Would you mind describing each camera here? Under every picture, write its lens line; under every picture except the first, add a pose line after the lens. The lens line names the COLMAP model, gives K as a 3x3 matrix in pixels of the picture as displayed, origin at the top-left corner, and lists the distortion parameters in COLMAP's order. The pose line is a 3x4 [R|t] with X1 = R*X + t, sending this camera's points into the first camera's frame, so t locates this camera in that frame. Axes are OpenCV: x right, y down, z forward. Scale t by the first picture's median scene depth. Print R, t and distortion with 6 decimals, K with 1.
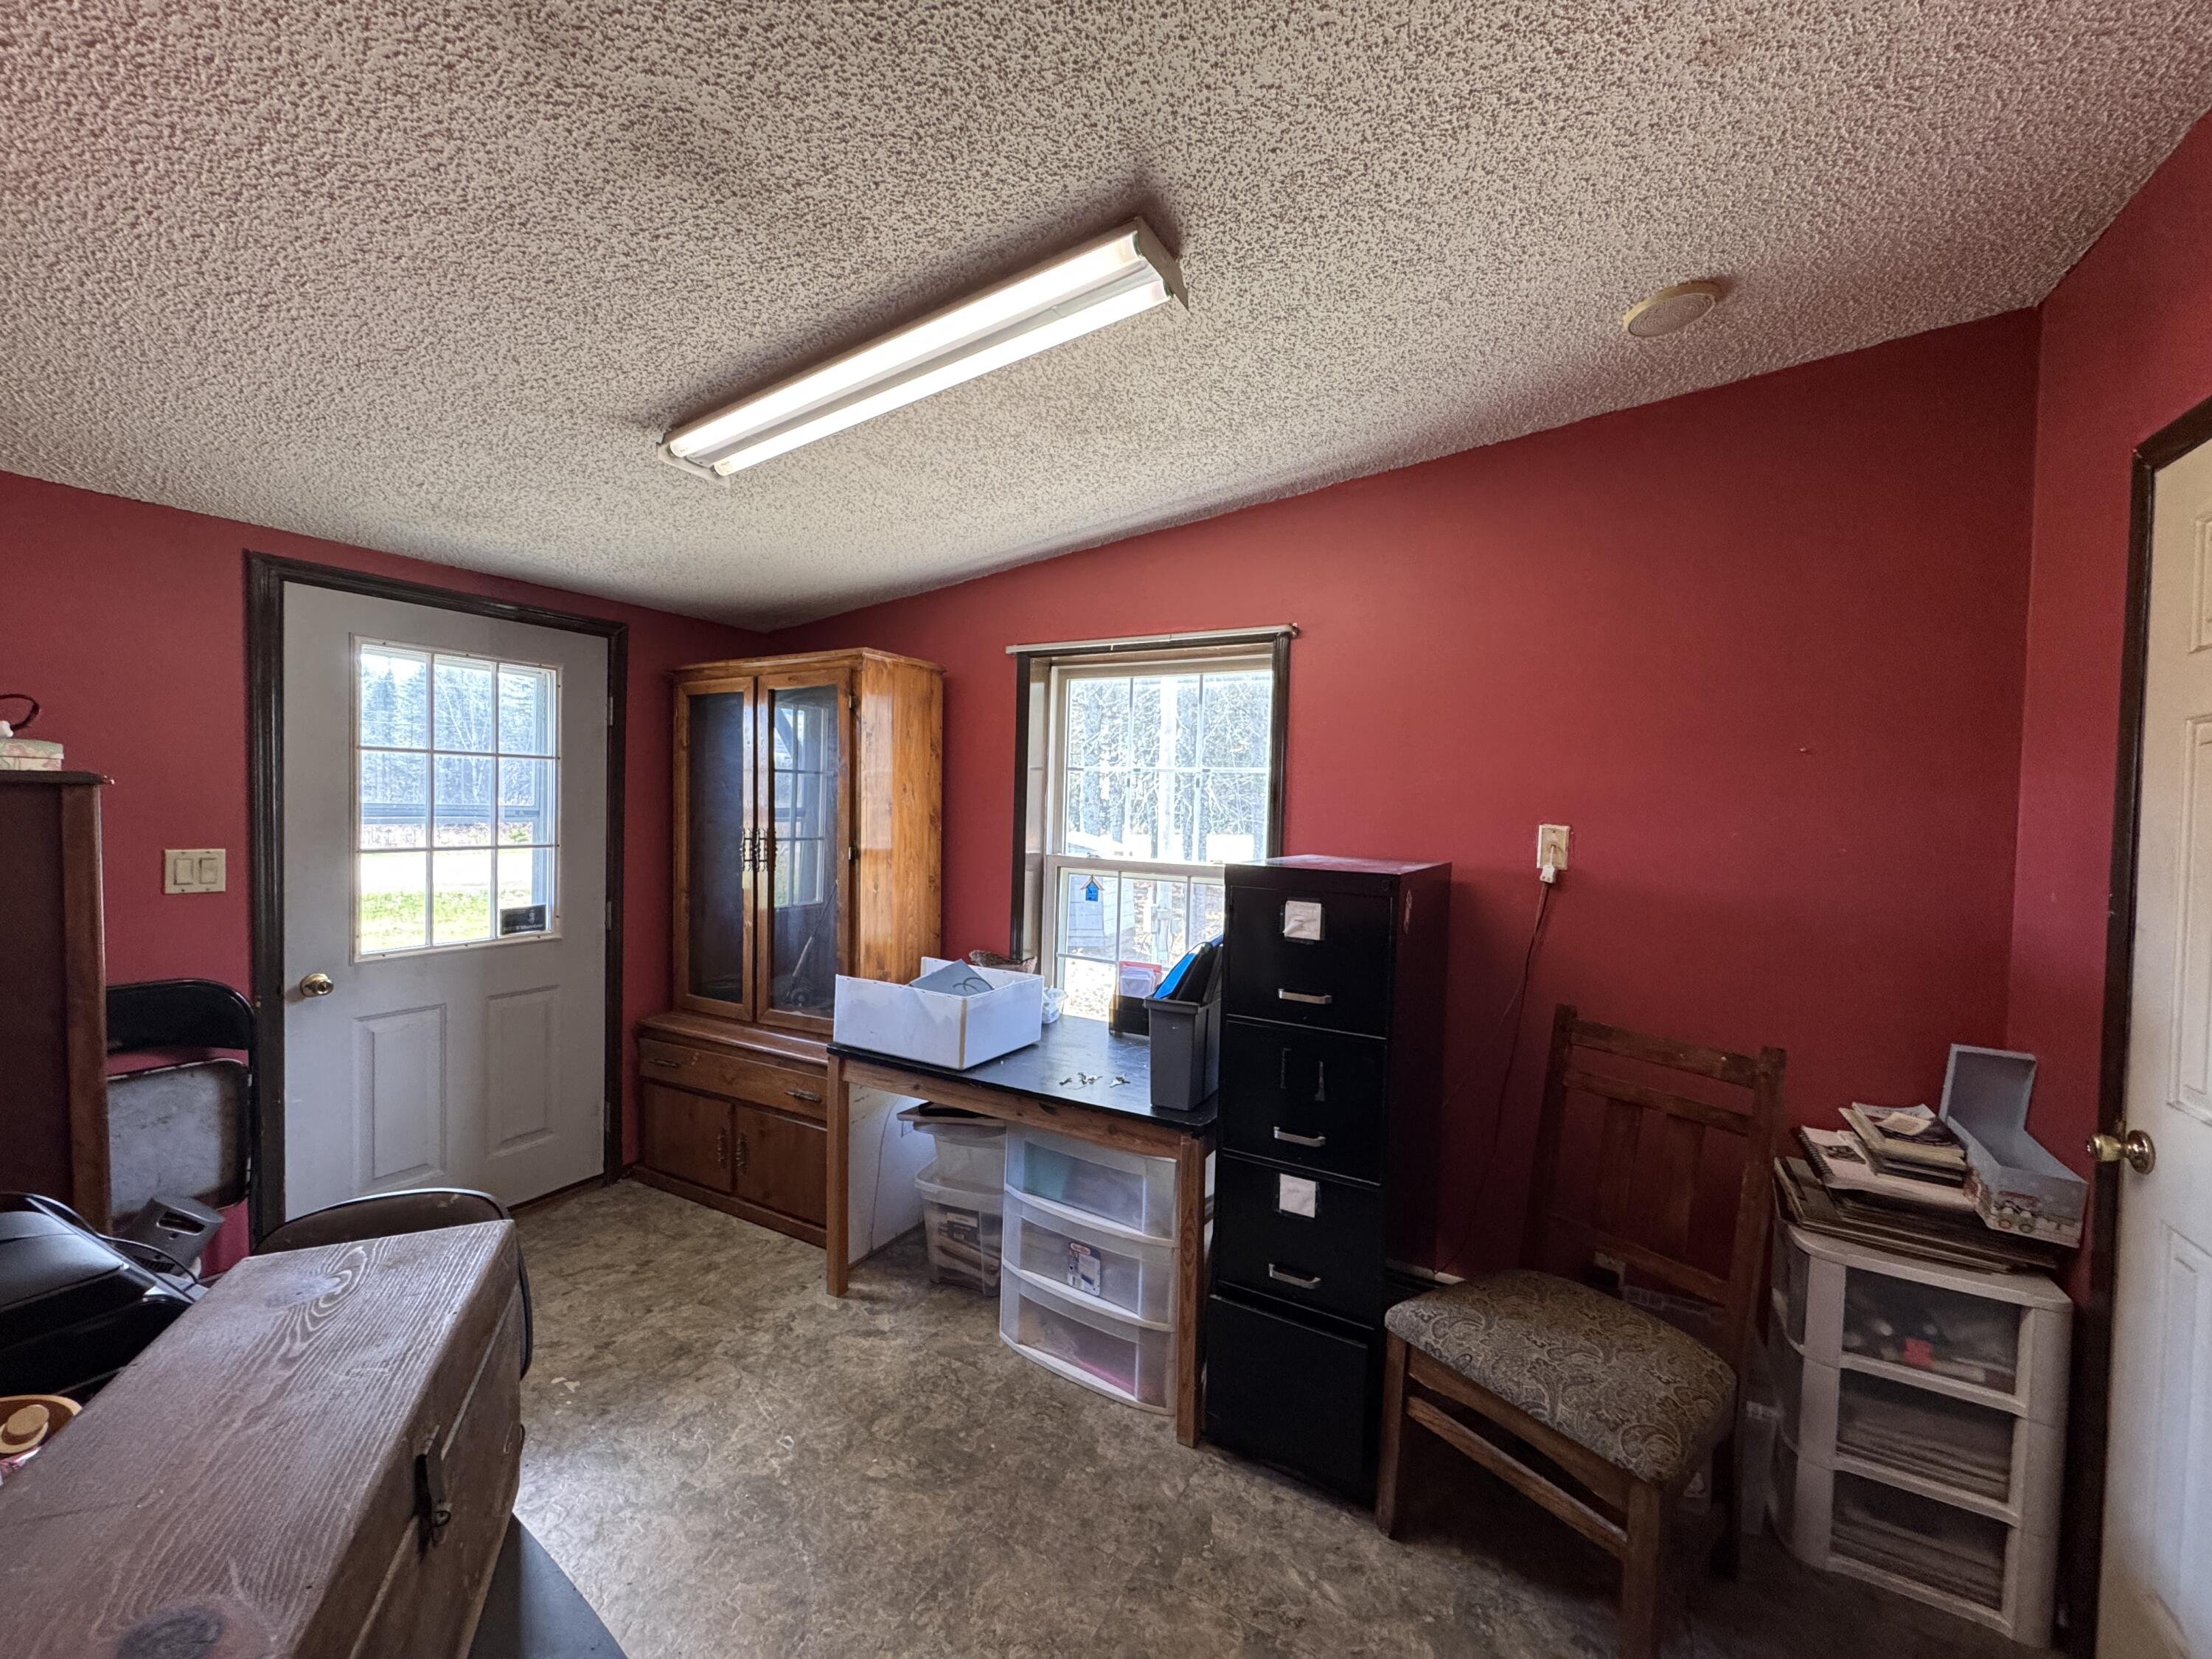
lens RADIAL K [[884.8, 0, 1102.6], [0, 884.8, 829.5], [0, 0, 1]] dist [-0.002881, 0.000247]
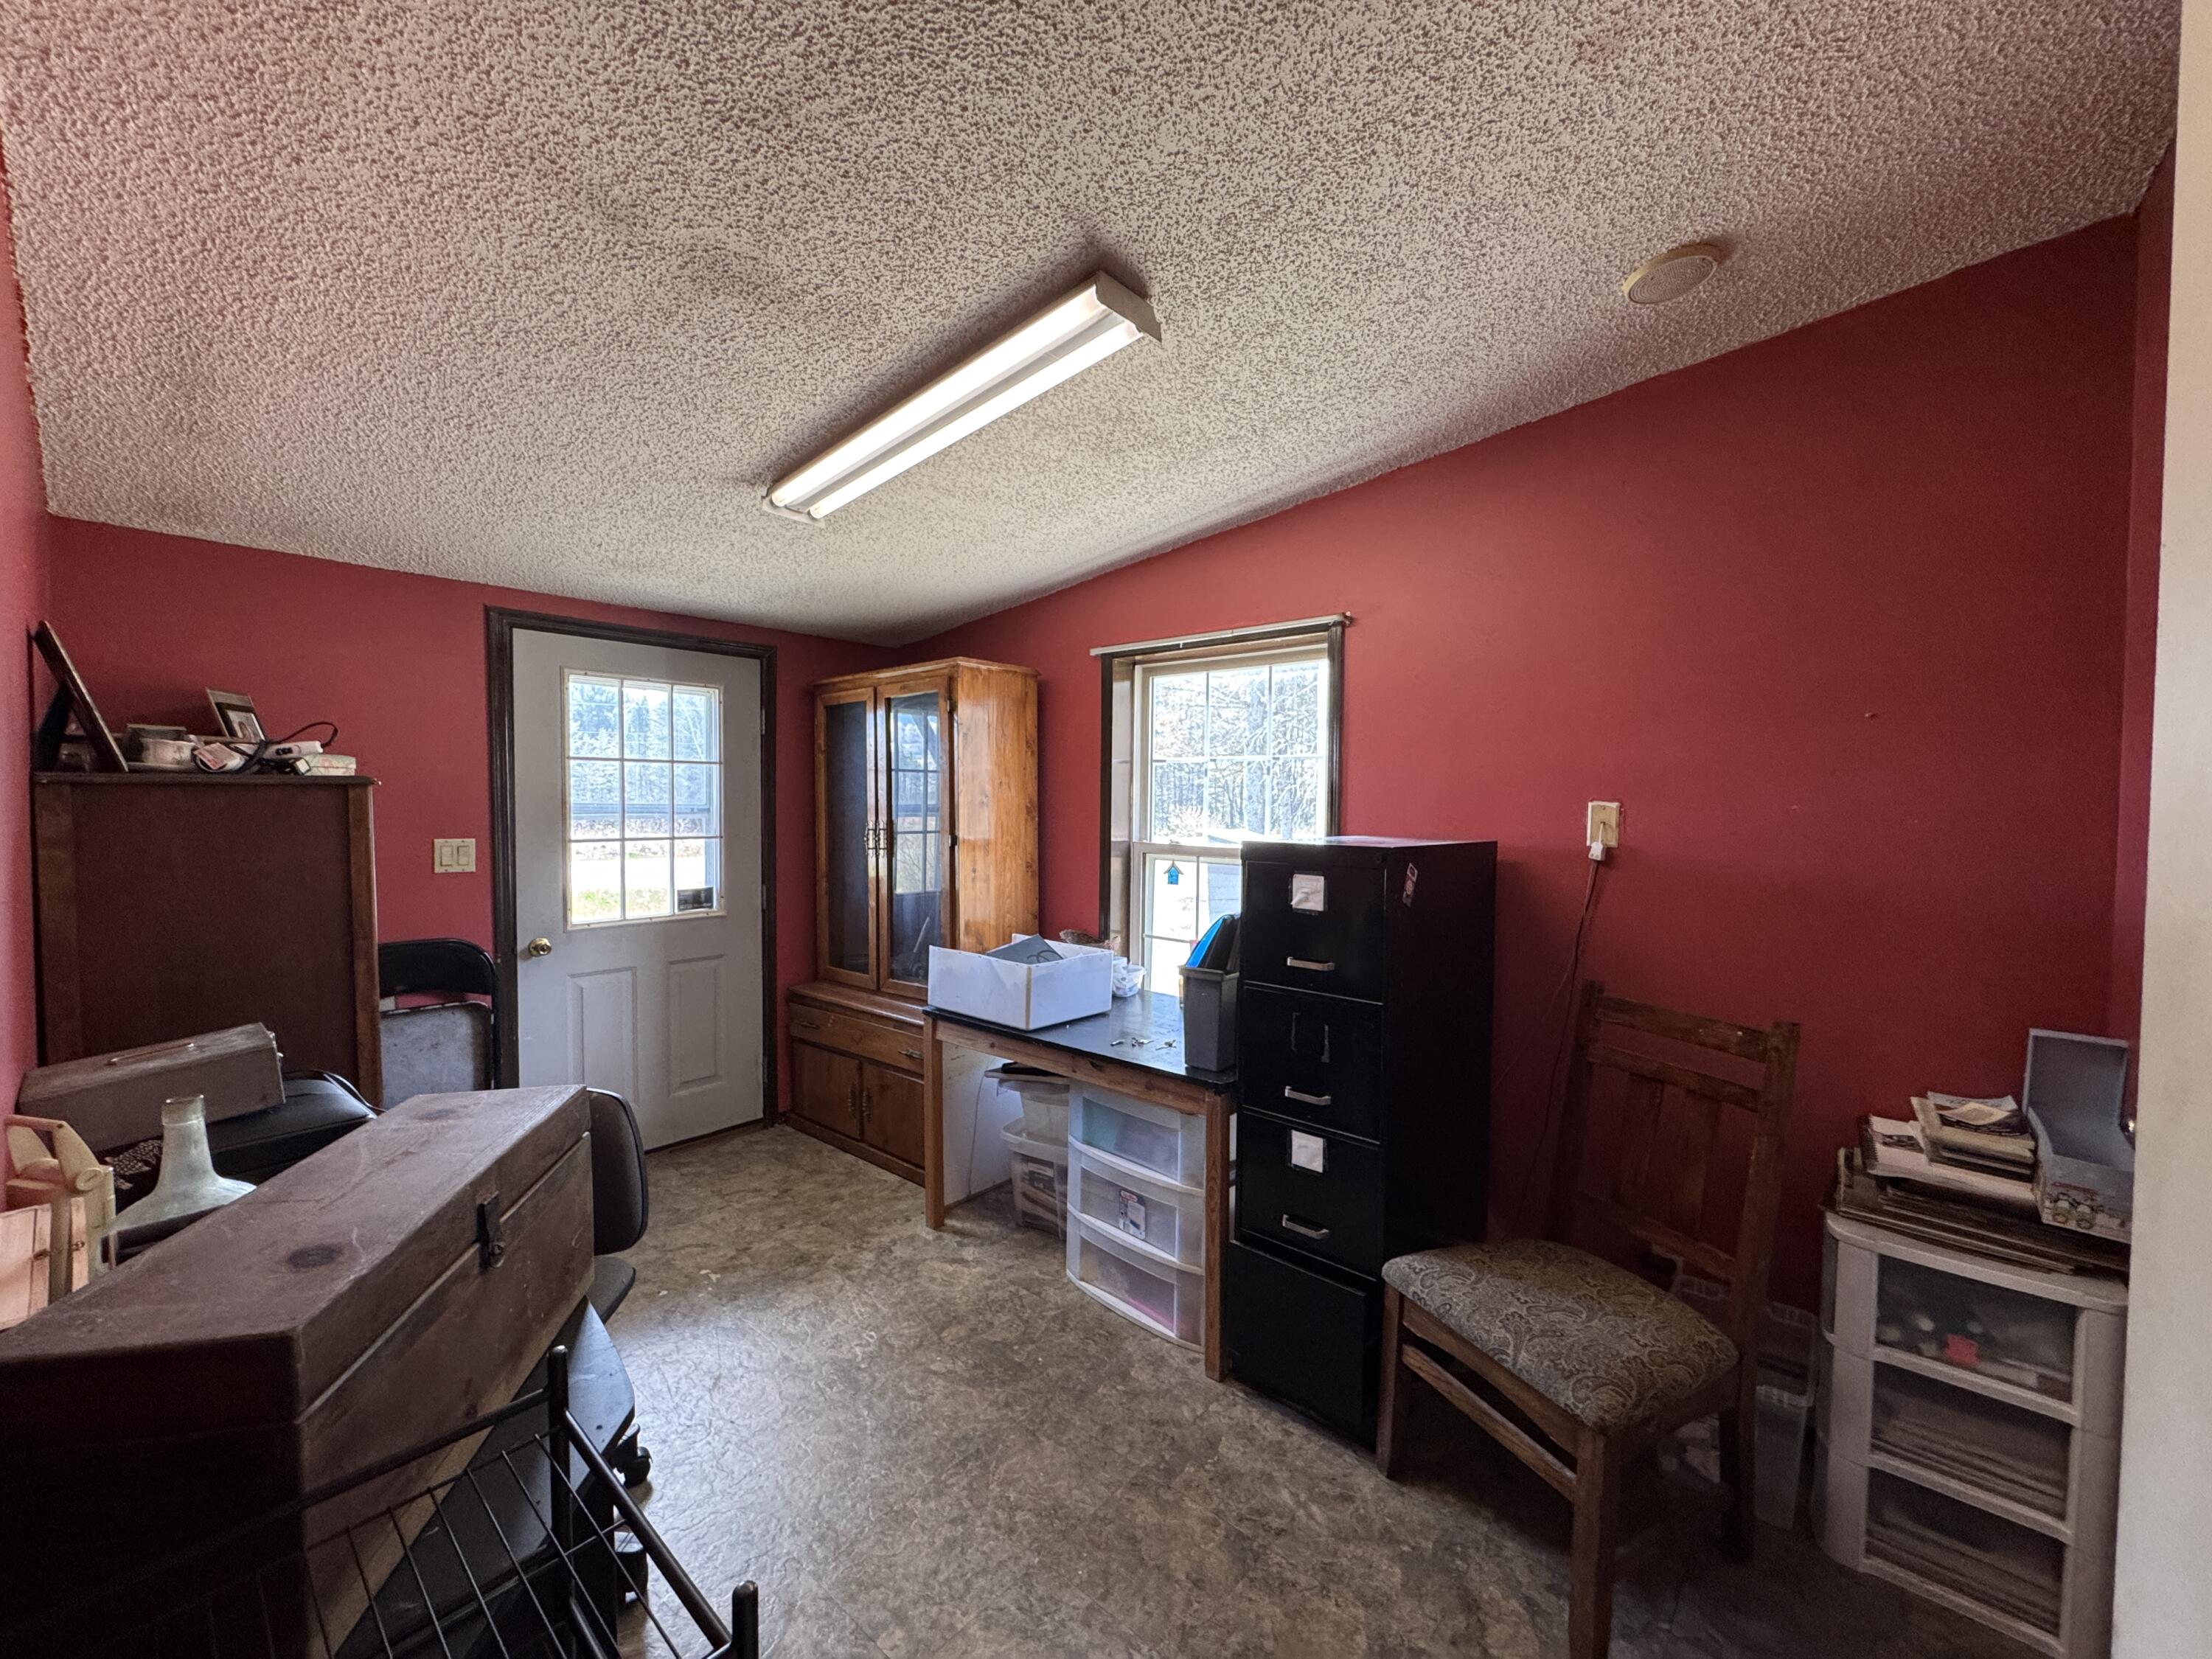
lens RADIAL K [[884.8, 0, 1102.7], [0, 884.8, 829.6], [0, 0, 1]] dist [-0.002881, 0.000247]
pose [[0.979182, -0.011225, -0.202671, 0.210237], [0.011015, 0.999937, -0.002163, 0.027850], [0.202683, -0.000114, 0.979244, -0.097414]]
